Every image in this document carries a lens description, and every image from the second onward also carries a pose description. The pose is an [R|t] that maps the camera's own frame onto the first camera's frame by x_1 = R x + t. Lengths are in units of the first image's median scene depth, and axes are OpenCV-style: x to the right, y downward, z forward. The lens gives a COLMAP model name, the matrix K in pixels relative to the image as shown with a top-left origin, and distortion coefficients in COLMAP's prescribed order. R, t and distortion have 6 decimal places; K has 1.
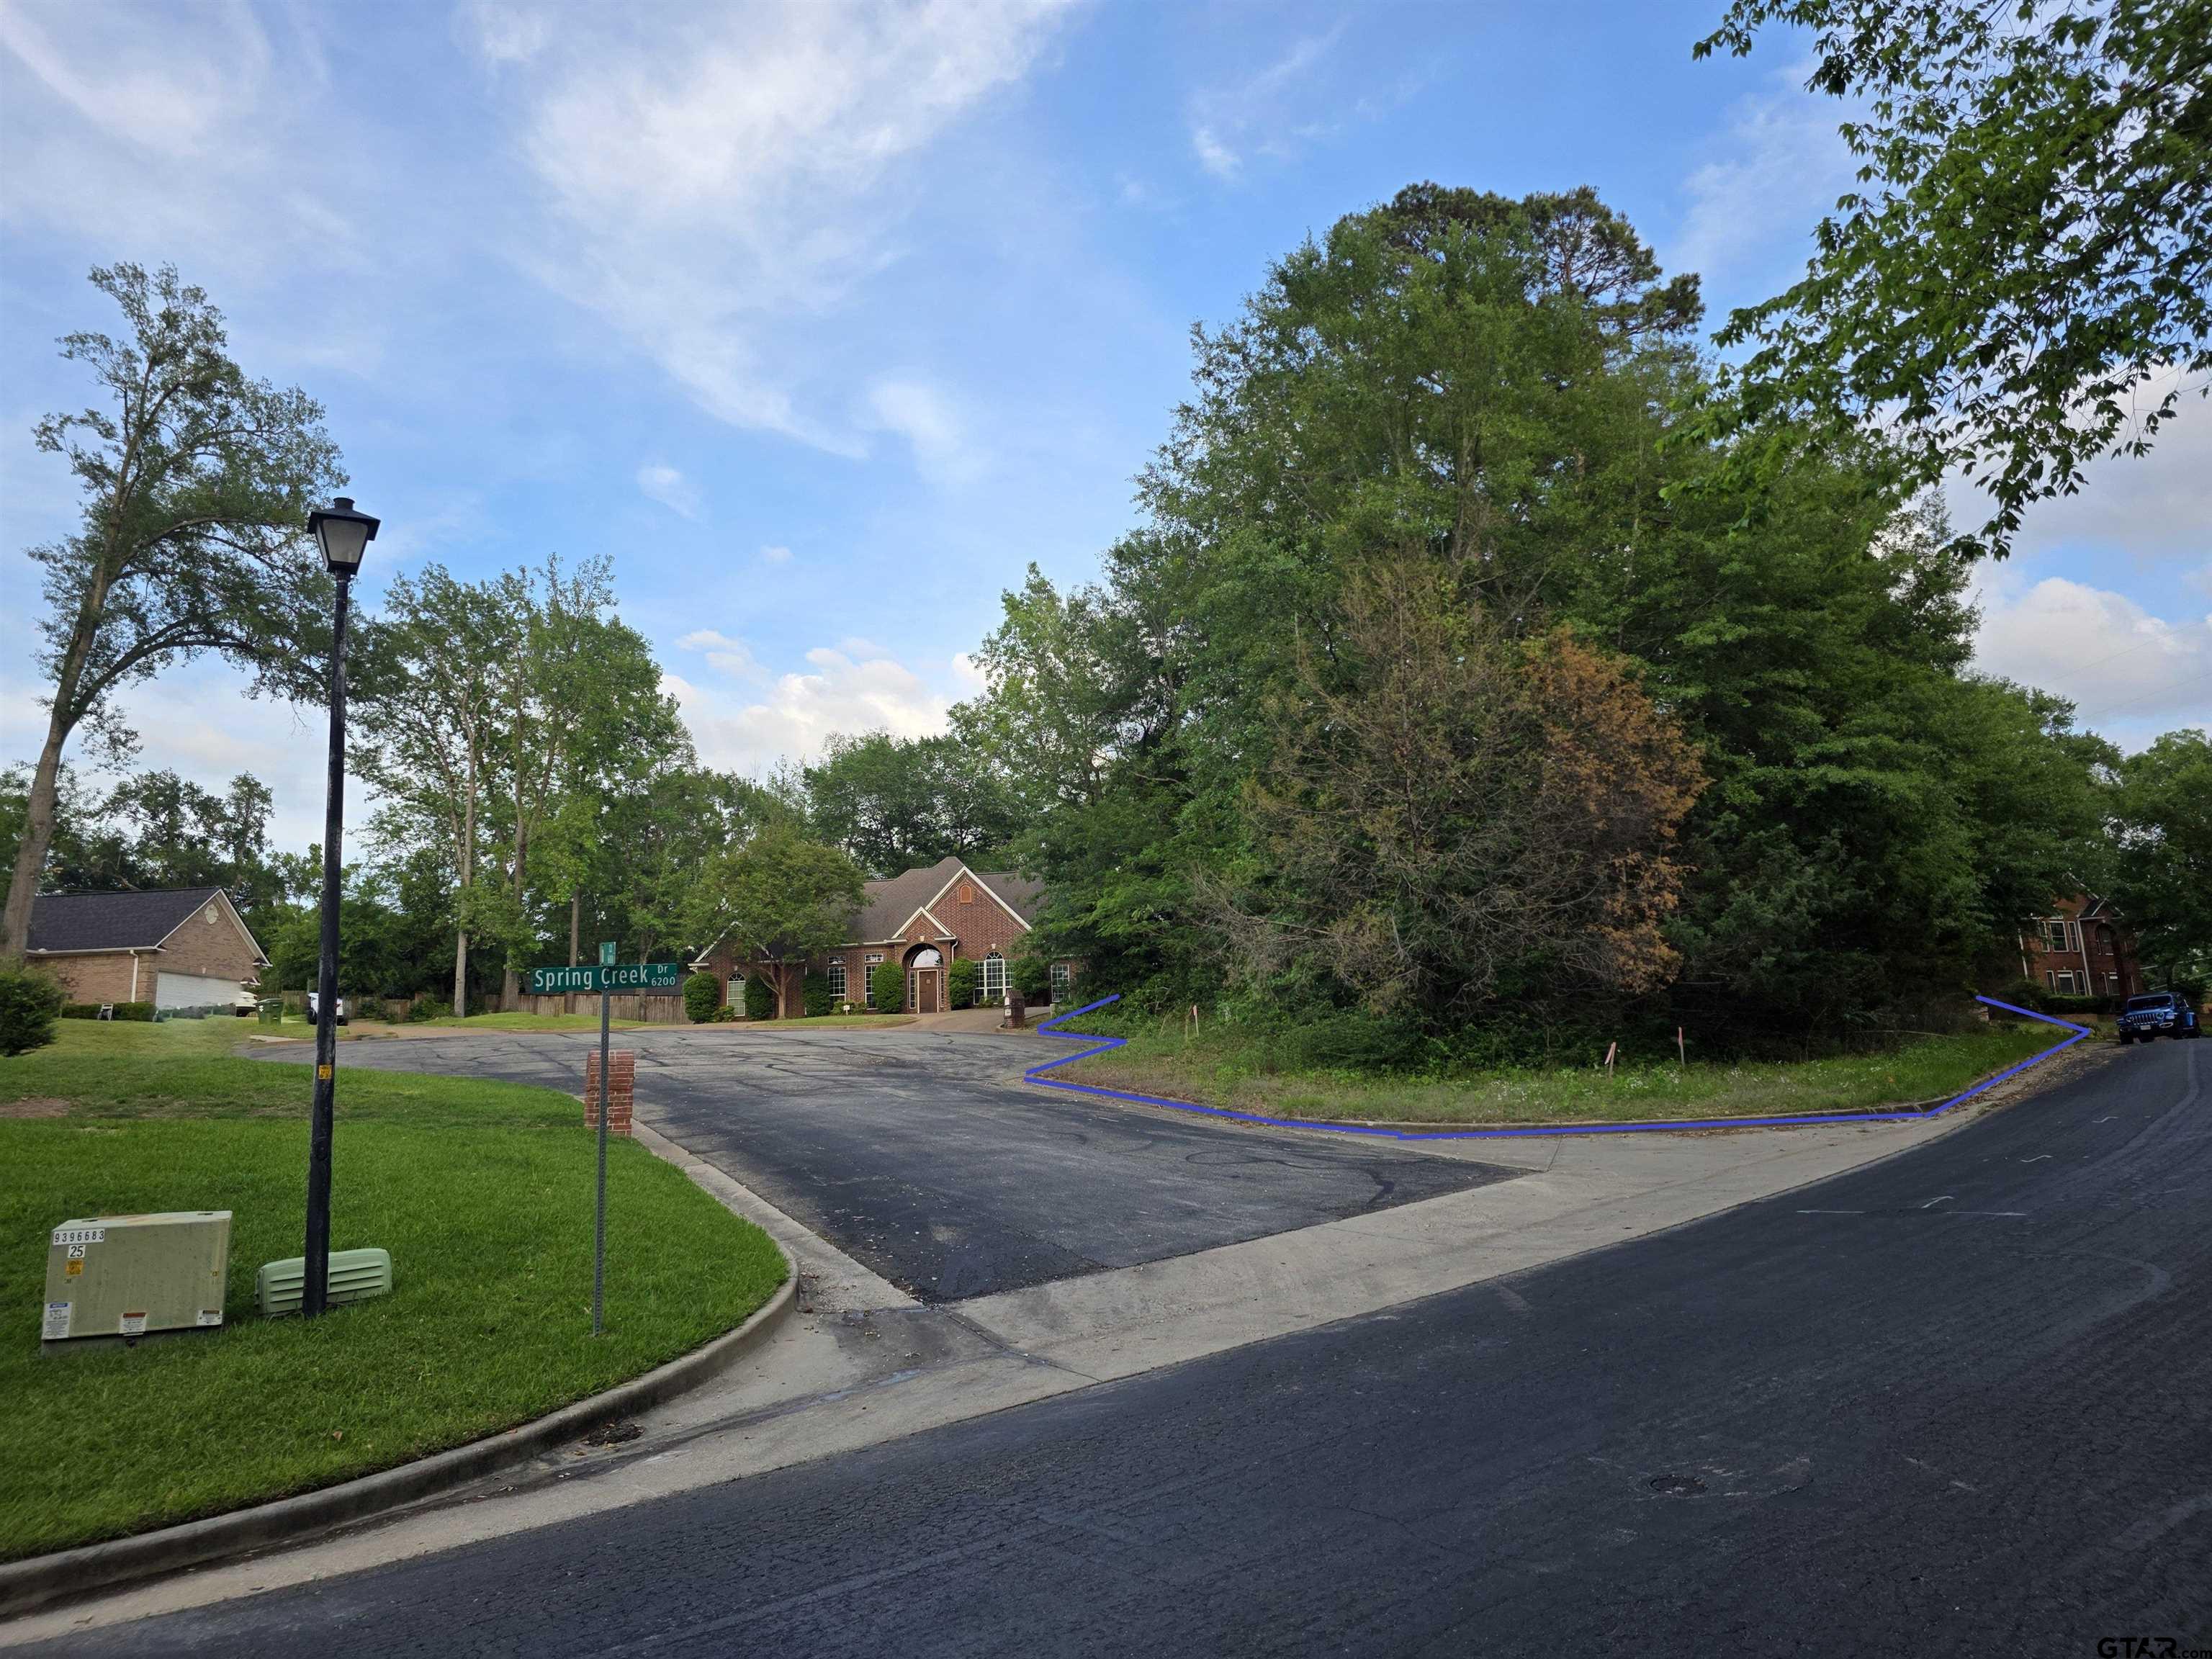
lens RADIAL K [[1474.0, 0, 1114.9], [0, 1474.0, 845.0], [0, 0, 1]] dist [0.070826, -0.072667]
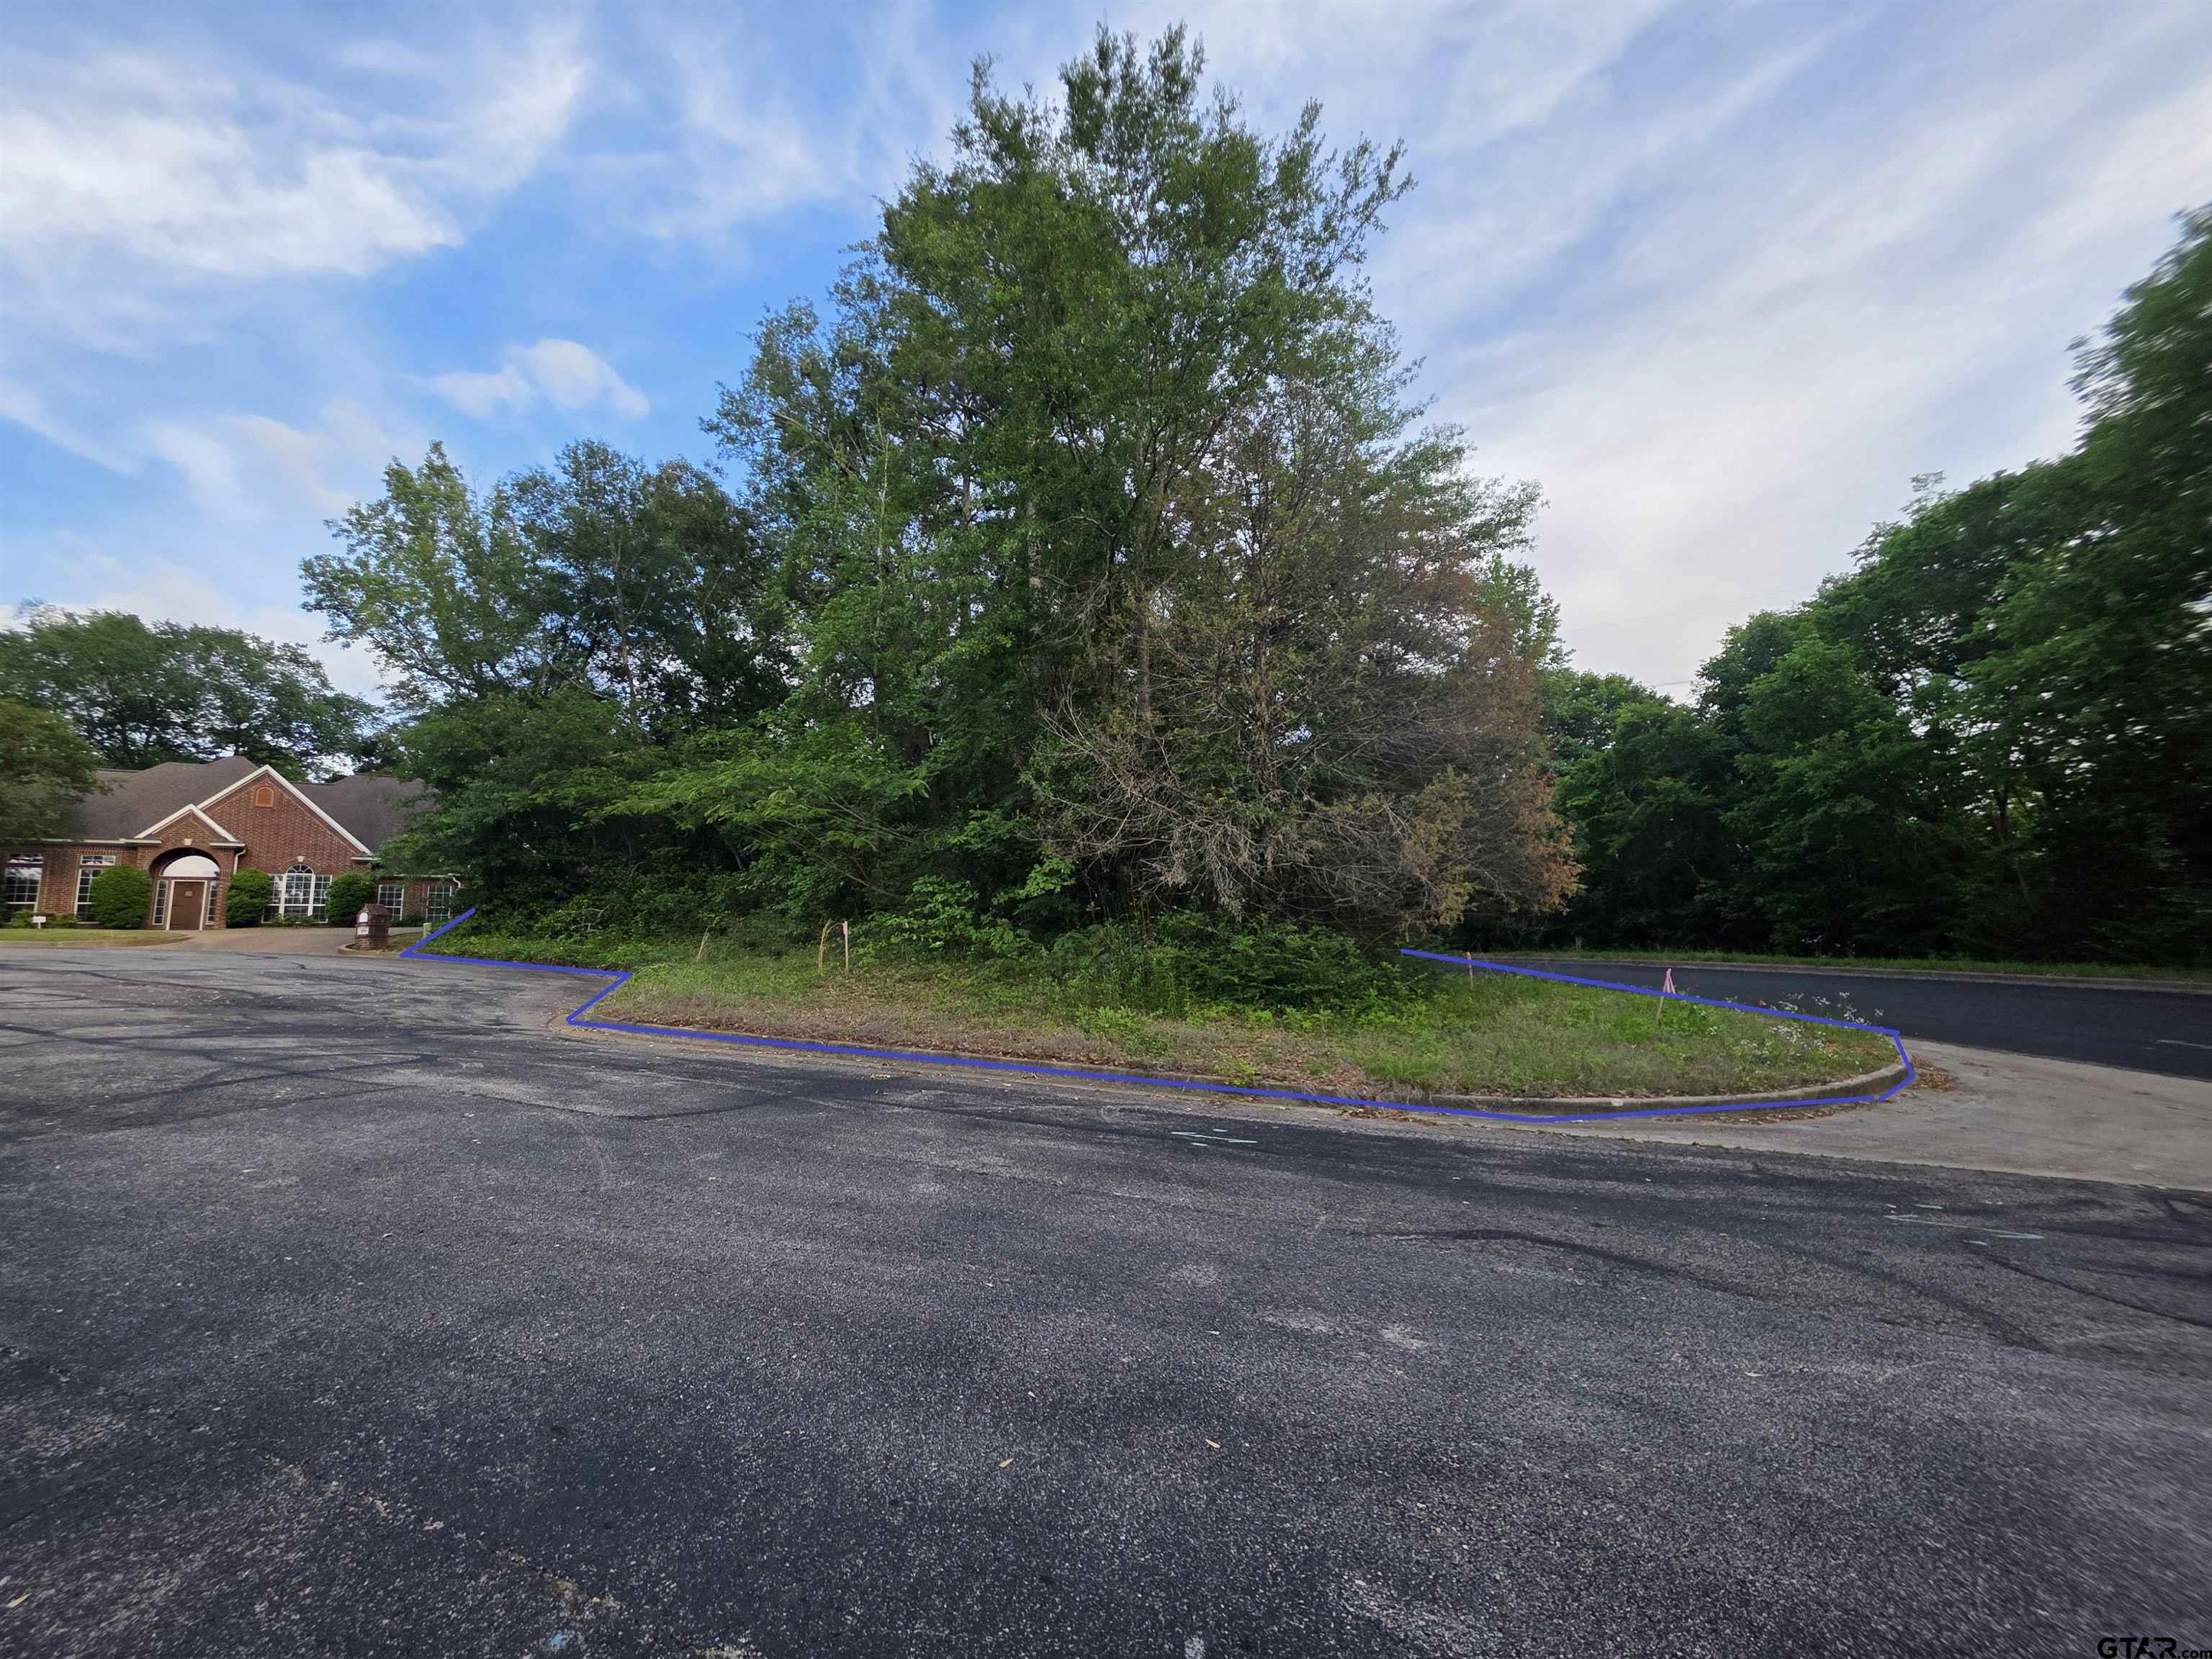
lens RADIAL K [[886.8, 0, 1107.3], [0, 886.8, 839.9], [0, 0, 1]] dist [-0.000683, 0.000034]
pose [[0.740729, 0.105279, 0.663504, -0.079182], [-0.095888, 0.994101, -0.050687, 0.038411], [-0.664926, -0.026076, 0.746454, 0.282478]]
